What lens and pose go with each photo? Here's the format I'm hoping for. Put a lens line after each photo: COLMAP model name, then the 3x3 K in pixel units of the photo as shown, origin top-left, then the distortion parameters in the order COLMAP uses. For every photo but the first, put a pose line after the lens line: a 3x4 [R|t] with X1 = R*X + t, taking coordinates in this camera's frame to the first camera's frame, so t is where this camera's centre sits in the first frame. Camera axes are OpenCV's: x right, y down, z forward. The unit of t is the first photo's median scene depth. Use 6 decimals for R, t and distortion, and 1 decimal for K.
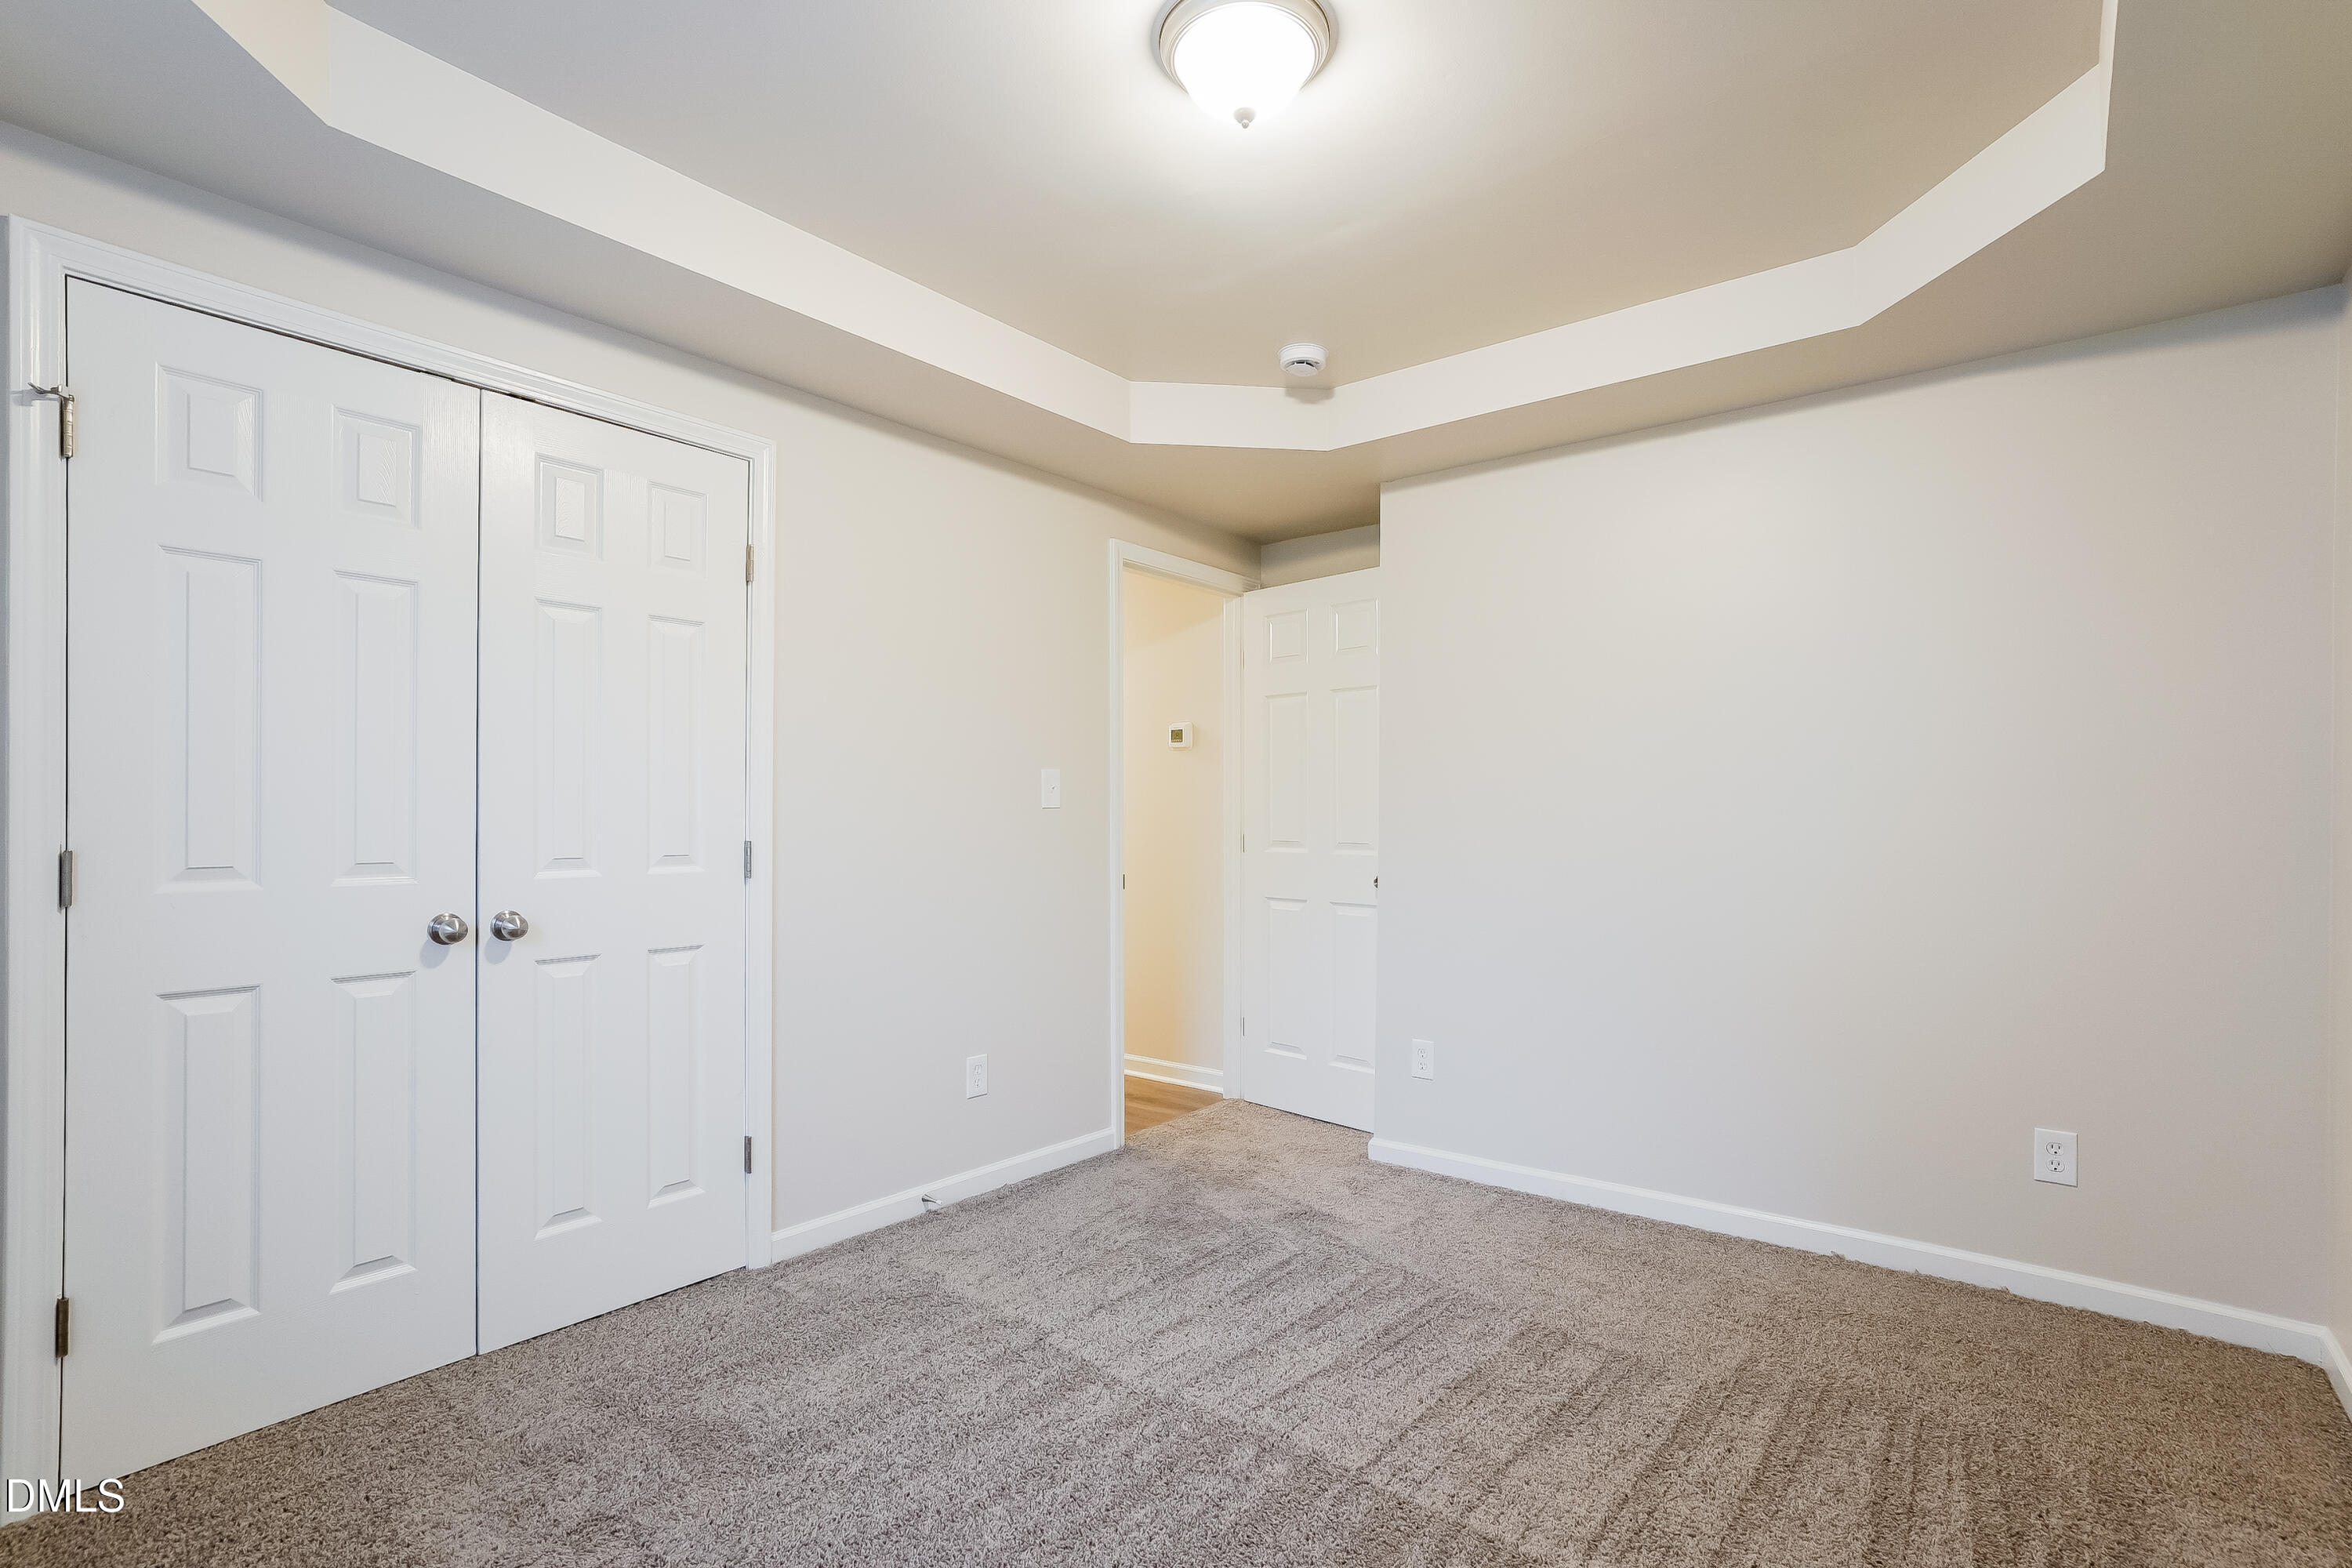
lens RADIAL K [[1184.5, 0, 1156.4], [0, 1184.5, 801.6], [0, 0, 1]] dist [0.000974, 0.000378]
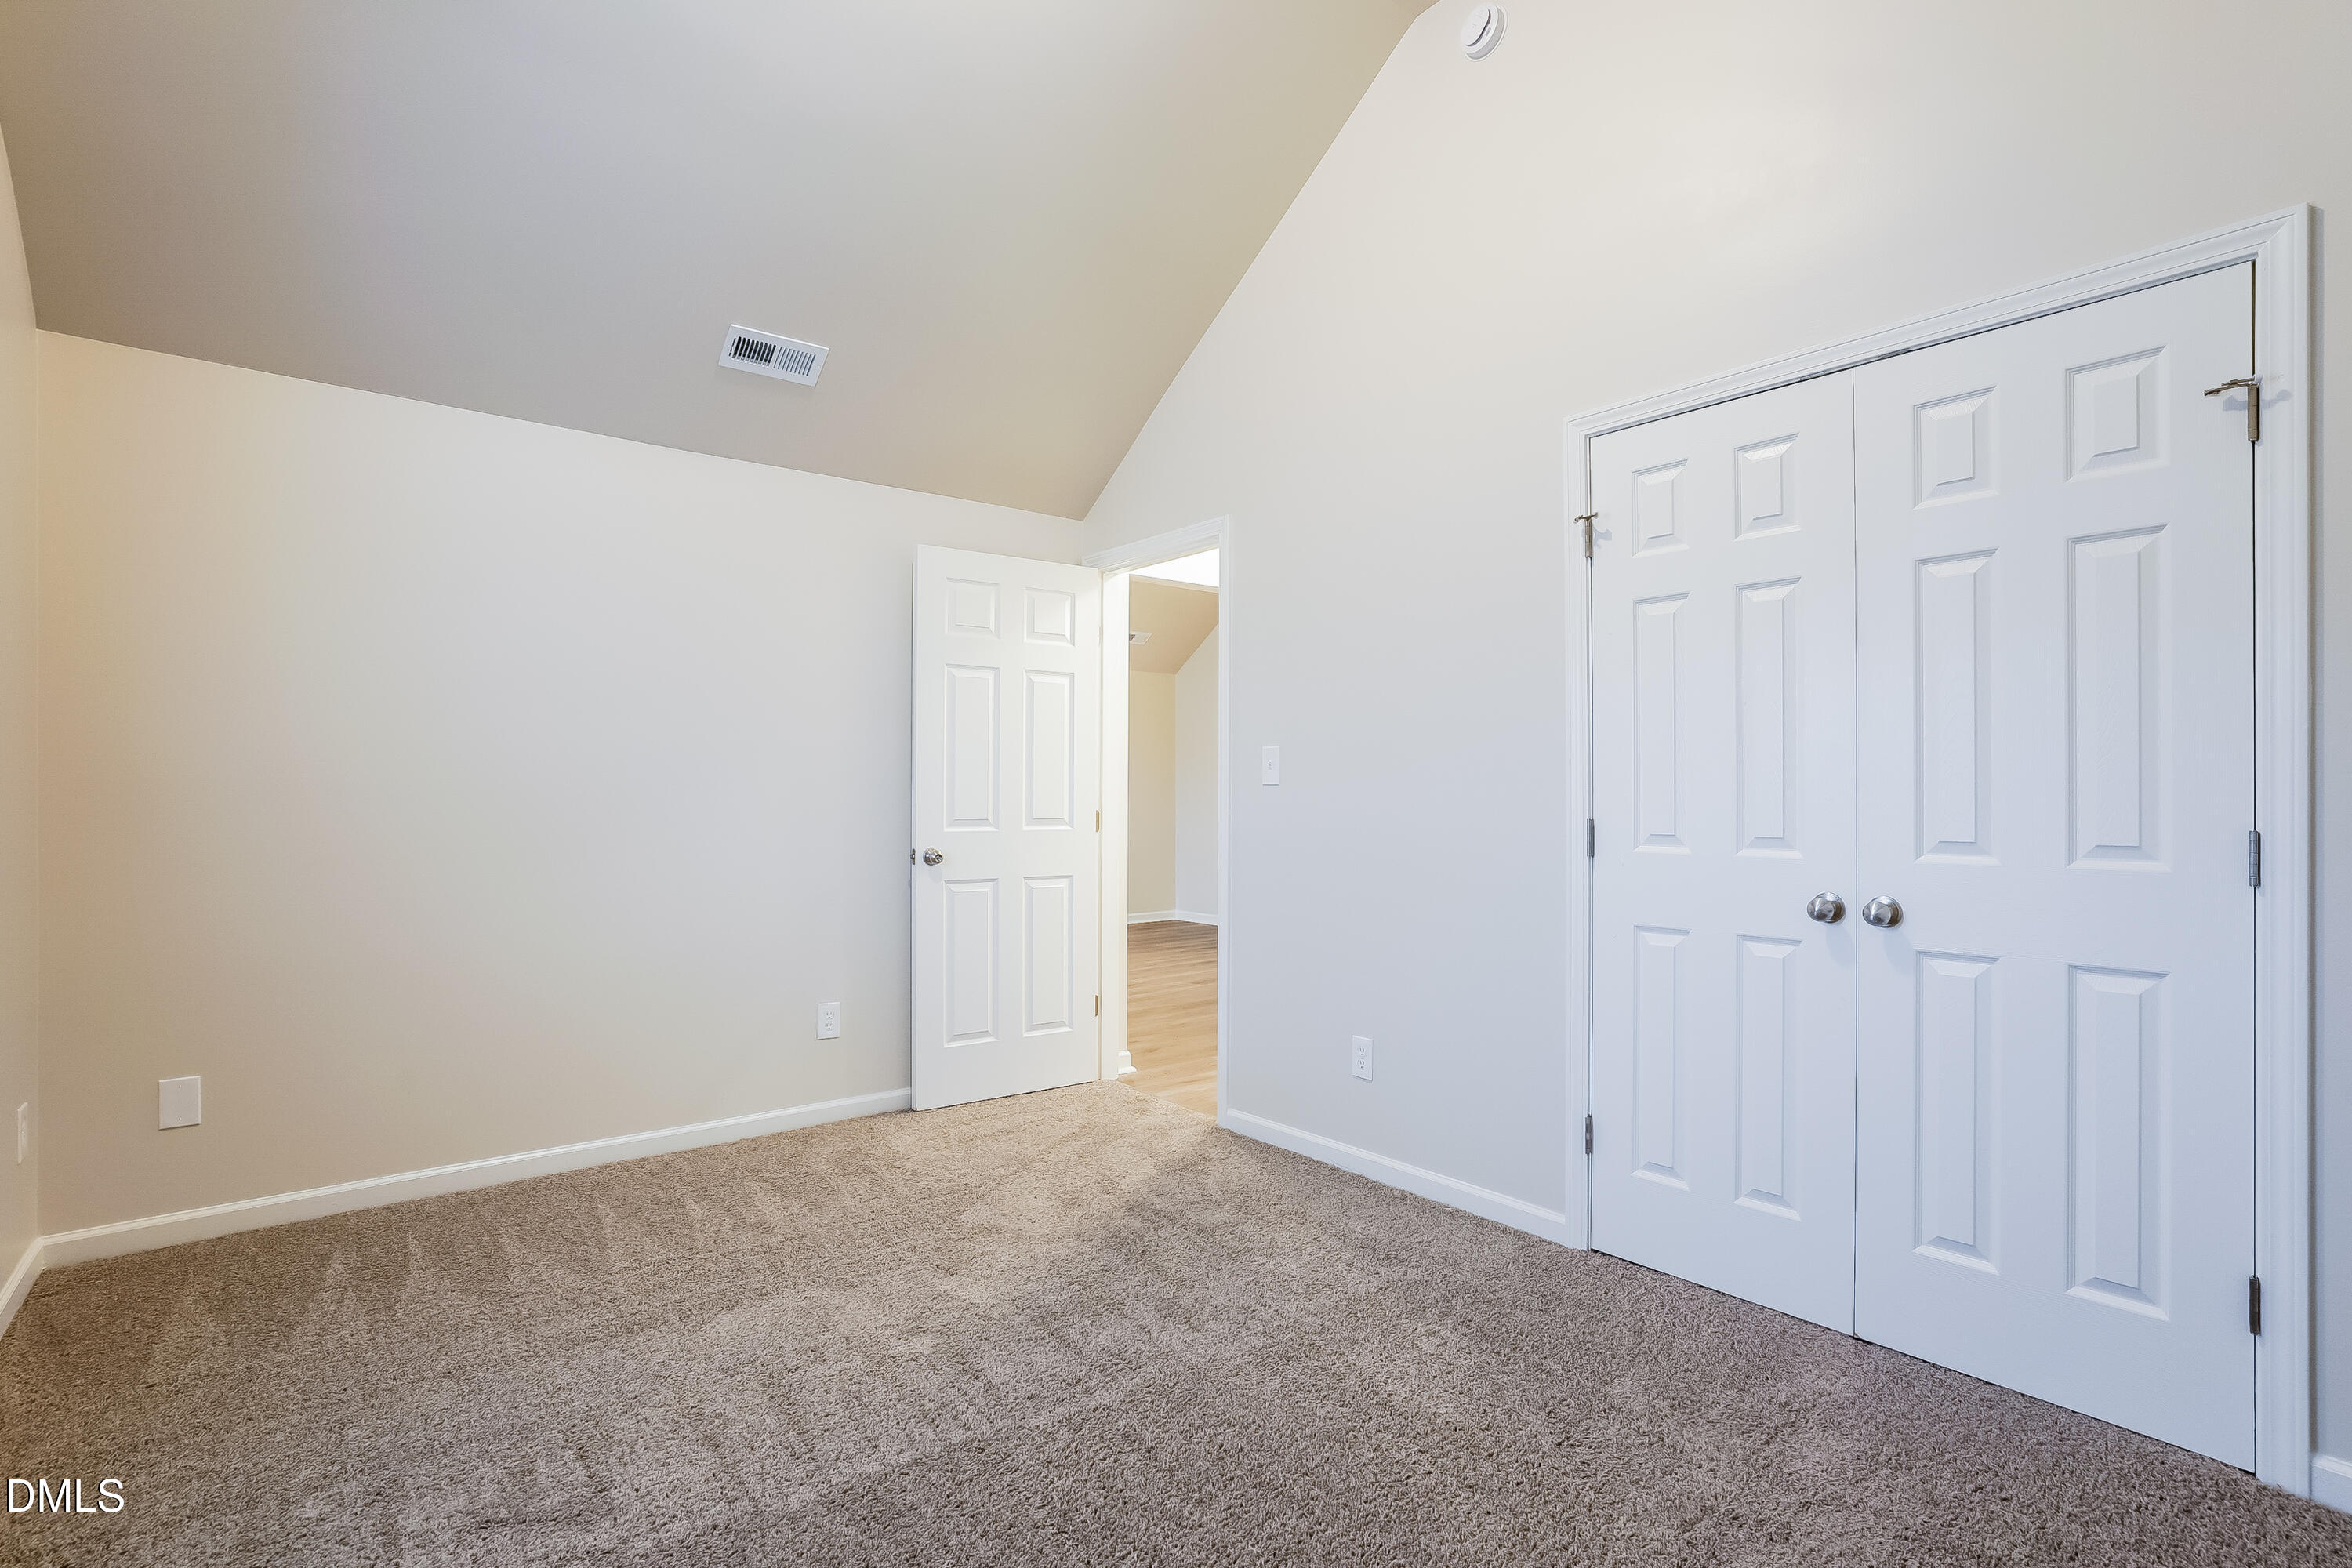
lens RADIAL K [[1184.5, 0, 1156.4], [0, 1184.5, 801.6], [0, 0, 1]] dist [0.000974, 0.000378]
pose [[-0.181806, 0.002599, -0.983331, 0.639489], [0.012614, 0.999920, 0.000311, 0.012417], [0.983253, -0.012348, -0.181824, 0.765825]]
